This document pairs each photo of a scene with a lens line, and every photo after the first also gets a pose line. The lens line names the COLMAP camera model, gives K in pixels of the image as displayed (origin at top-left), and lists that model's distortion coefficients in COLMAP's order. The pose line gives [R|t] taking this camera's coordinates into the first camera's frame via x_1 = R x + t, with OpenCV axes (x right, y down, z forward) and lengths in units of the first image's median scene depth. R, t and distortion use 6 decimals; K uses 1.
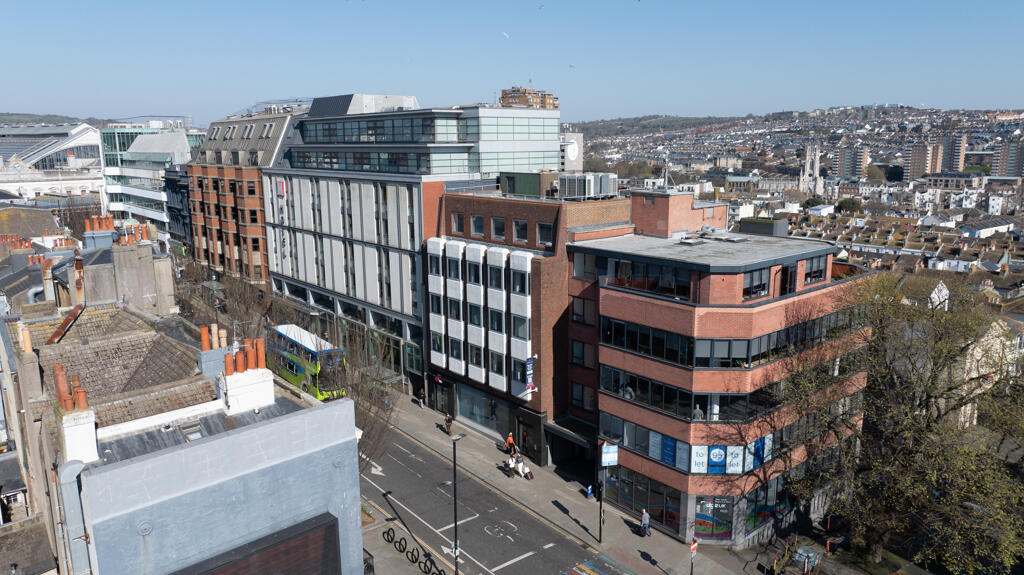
lens RADIAL K [[709.7, 0, 512.0], [0, 709.7, 287.5], [0, 0, 1]] dist [0.060798, -0.000333]
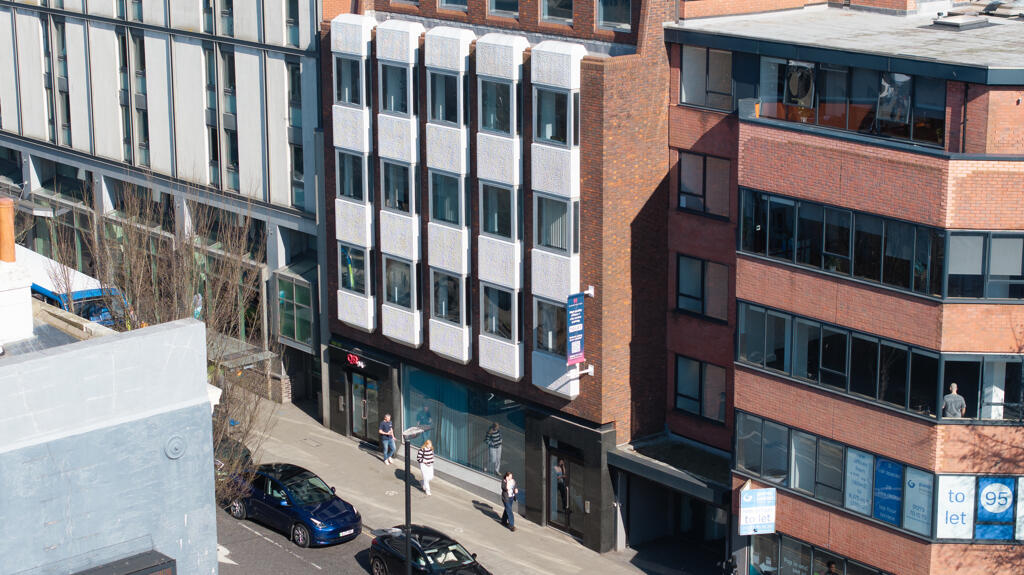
lens RADIAL K [[2012.4, 0, 512.0], [0, 2012.4, 287.5], [0, 0, 1]] dist [-0.070782, 0.589683]
pose [[0.999926, 0.005841, -0.010718, -0.000302], [-0.005372, 0.999050, 0.043253, 0.042476], [0.010960, -0.043192, 0.999007, -0.197172]]
